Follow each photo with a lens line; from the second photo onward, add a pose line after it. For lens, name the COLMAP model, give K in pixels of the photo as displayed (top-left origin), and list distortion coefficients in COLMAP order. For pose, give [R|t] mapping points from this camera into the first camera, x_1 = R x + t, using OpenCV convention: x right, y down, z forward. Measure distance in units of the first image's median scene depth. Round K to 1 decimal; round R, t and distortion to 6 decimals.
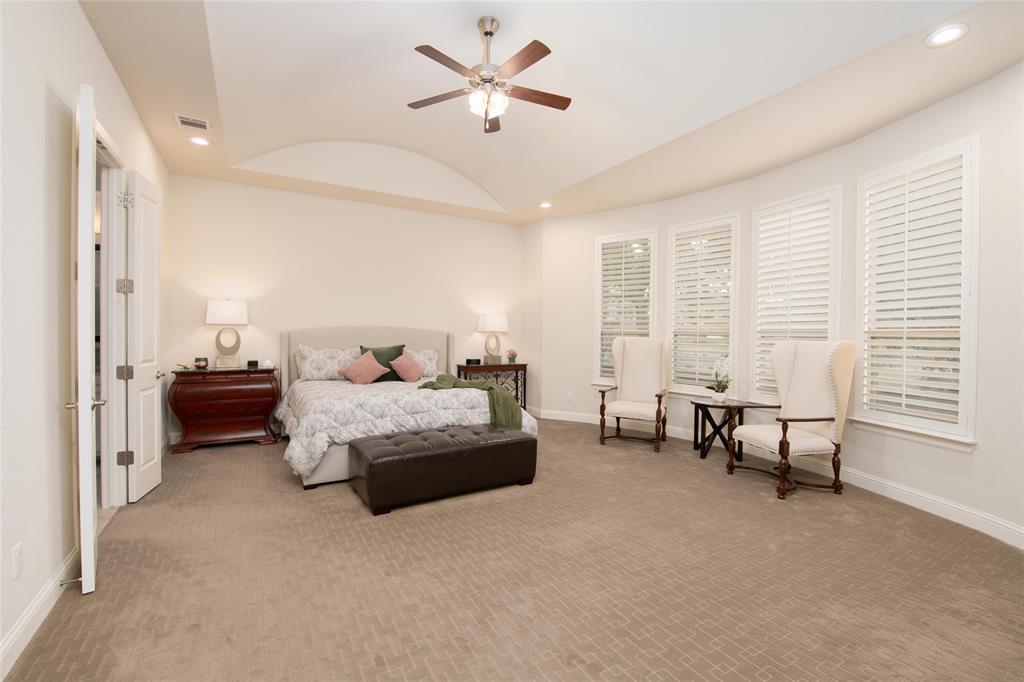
lens RADIAL K [[443.0, 0, 510.5], [0, 443.0, 339.5], [0, 0, 1]] dist [-0.007222, -0.005663]
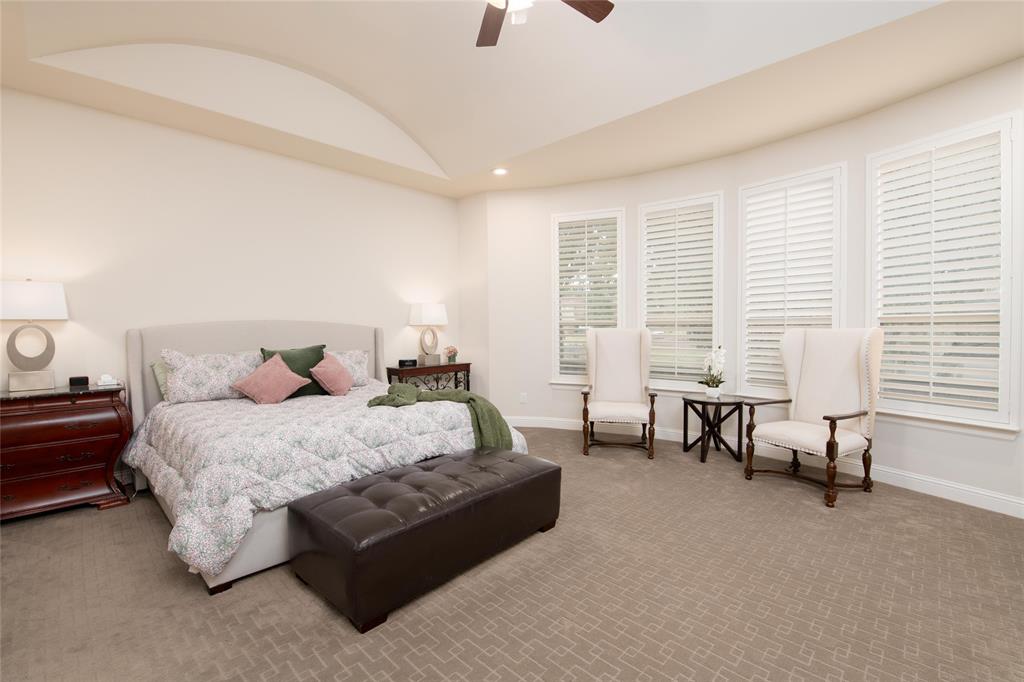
lens RADIAL K [[443.0, 0, 510.6], [0, 443.0, 339.6], [0, 0, 1]] dist [-0.007222, -0.005663]
pose [[0.959946, -0.026087, 0.278967, -0.187505], [0.021968, 0.999599, 0.017881, -0.004163], [-0.279321, -0.011037, 0.960134, 0.258733]]
